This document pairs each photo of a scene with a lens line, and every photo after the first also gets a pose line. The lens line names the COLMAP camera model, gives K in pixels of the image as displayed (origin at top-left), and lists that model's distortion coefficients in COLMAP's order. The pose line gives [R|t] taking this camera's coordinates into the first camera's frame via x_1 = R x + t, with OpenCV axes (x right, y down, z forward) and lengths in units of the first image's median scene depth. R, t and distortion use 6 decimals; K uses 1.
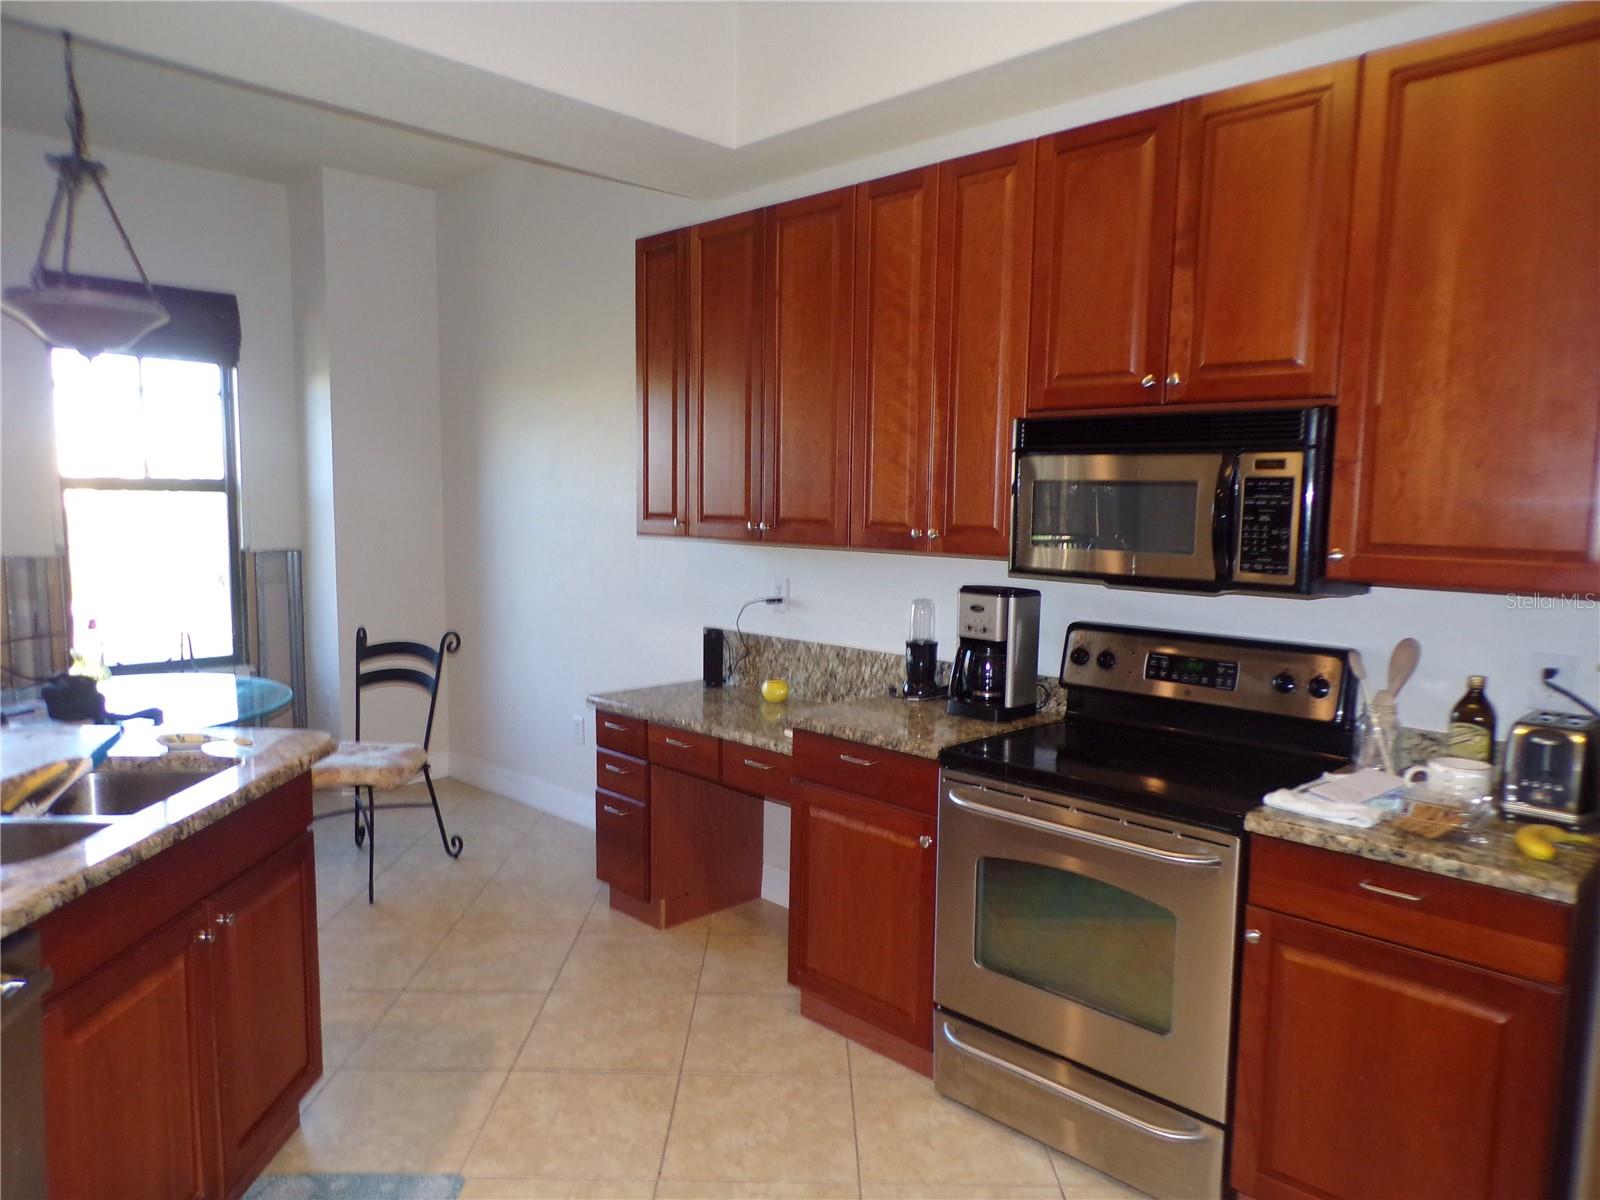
lens RADIAL K [[1081.0, 0, 802.1], [0, 1081.0, 611.9], [0, 0, 1]] dist [-0.007395, 0.004771]
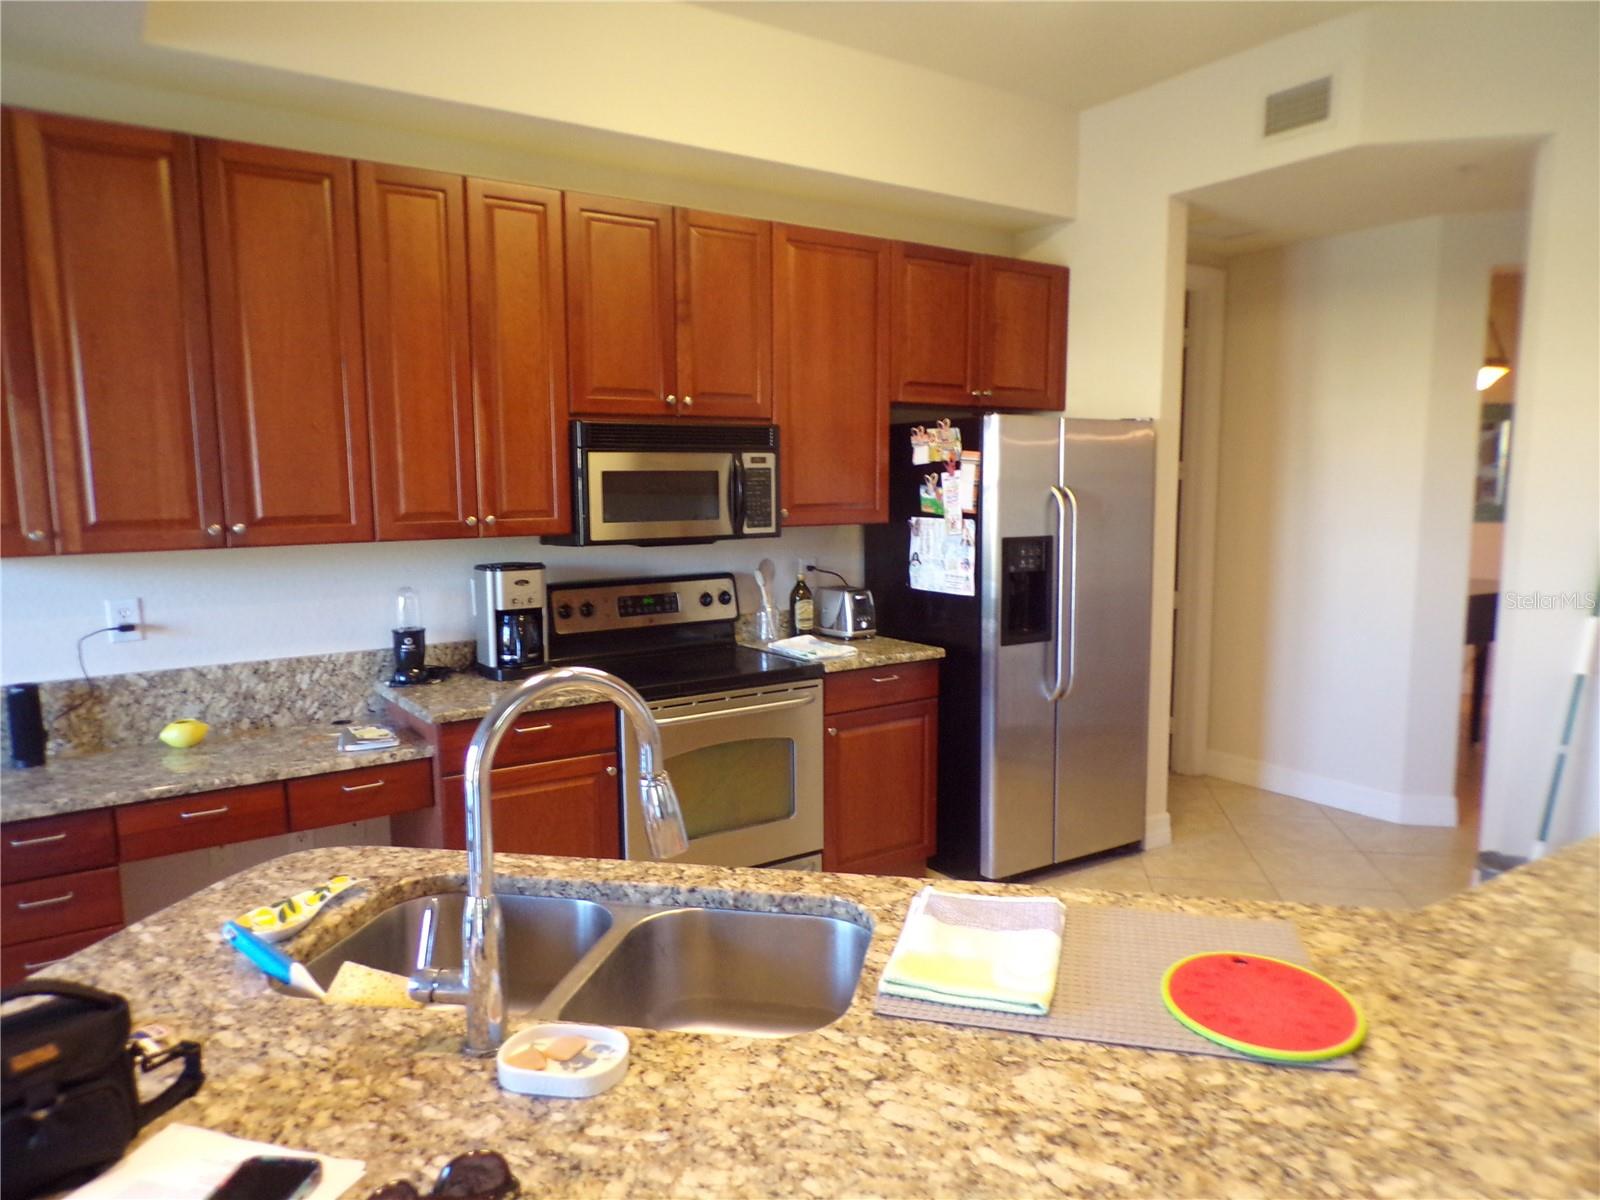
lens RADIAL K [[1081.0, 0, 802.1], [0, 1081.0, 611.9], [0, 0, 1]] dist [-0.007395, 0.004771]
pose [[0.211147, -0.142711, 0.966980, -1.000997], [0.120912, 0.985500, 0.119042, -0.082761], [-0.969947, 0.091784, 0.225340, 0.508159]]
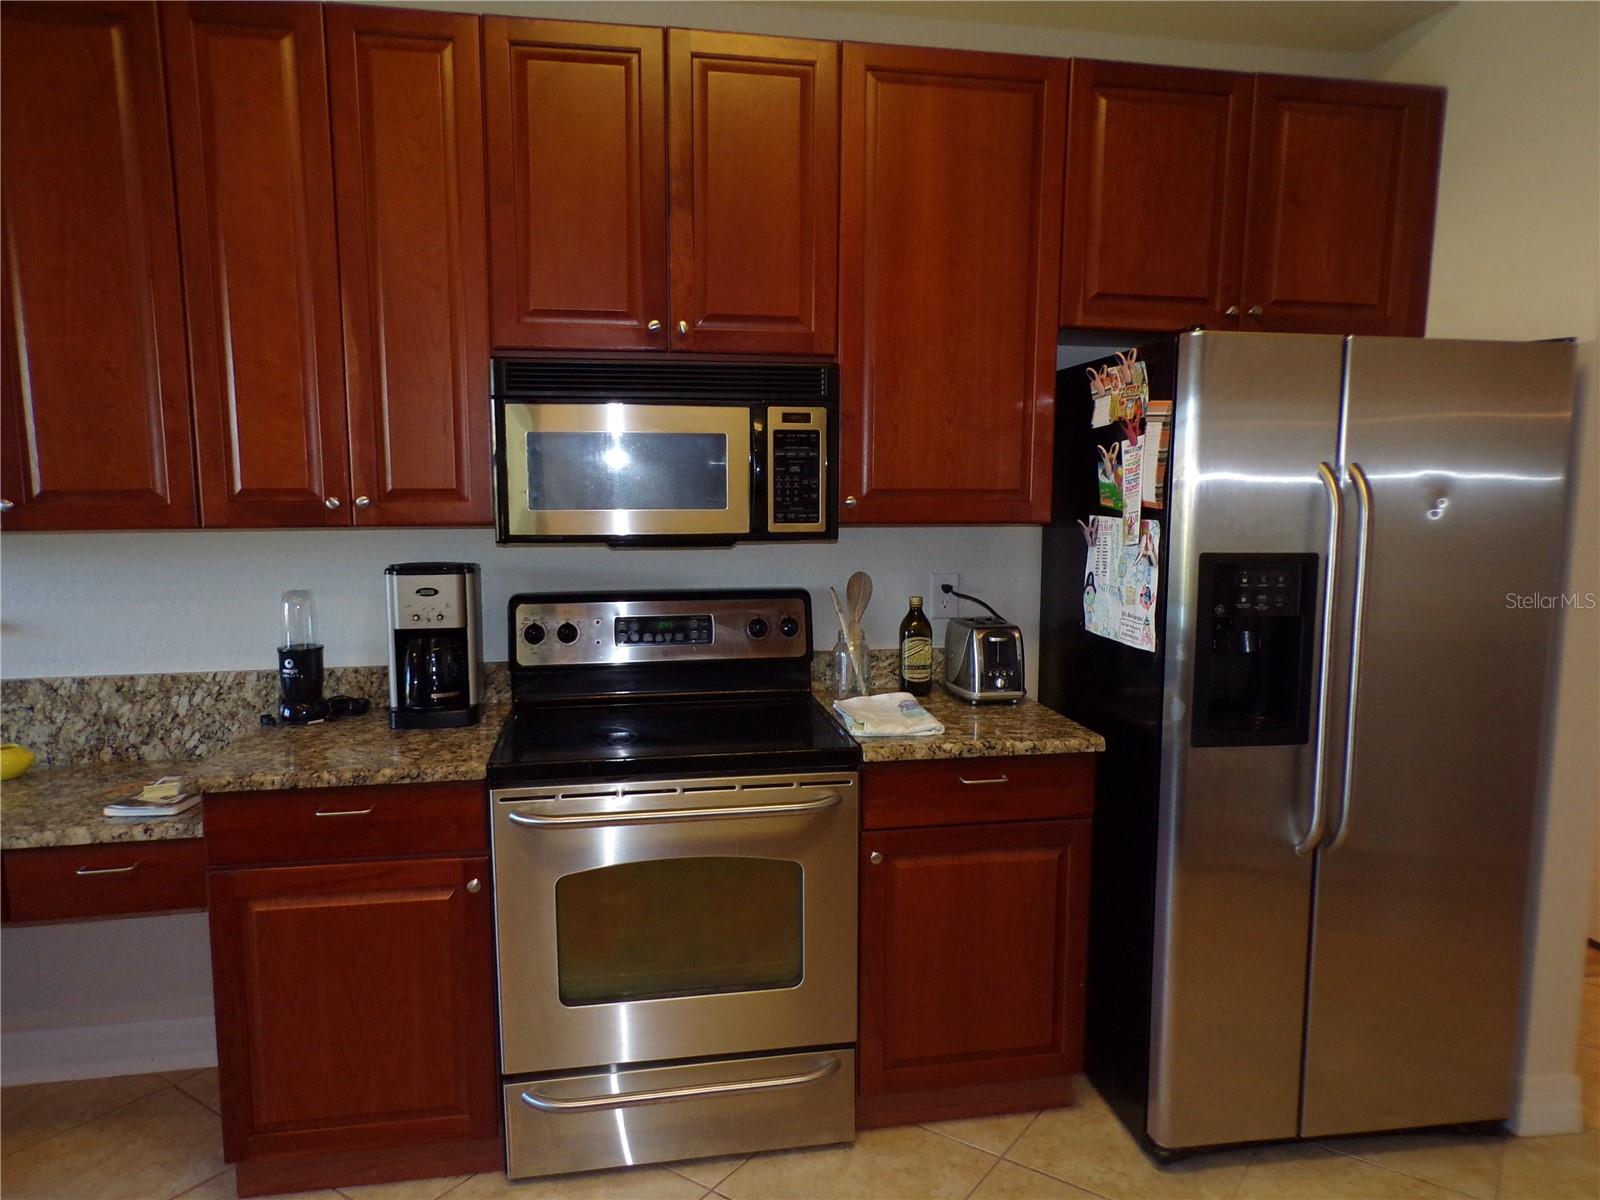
lens RADIAL K [[1111.4, 0, 804.8], [0, 1111.4, 612.7], [0, 0, 1]] dist [0.002658, 0.008416]
pose [[0.585541, -0.118300, 0.801964, -0.383414], [0.100134, 0.992273, 0.073262, -0.023381], [-0.804435, 0.037406, 0.592862, 0.314151]]
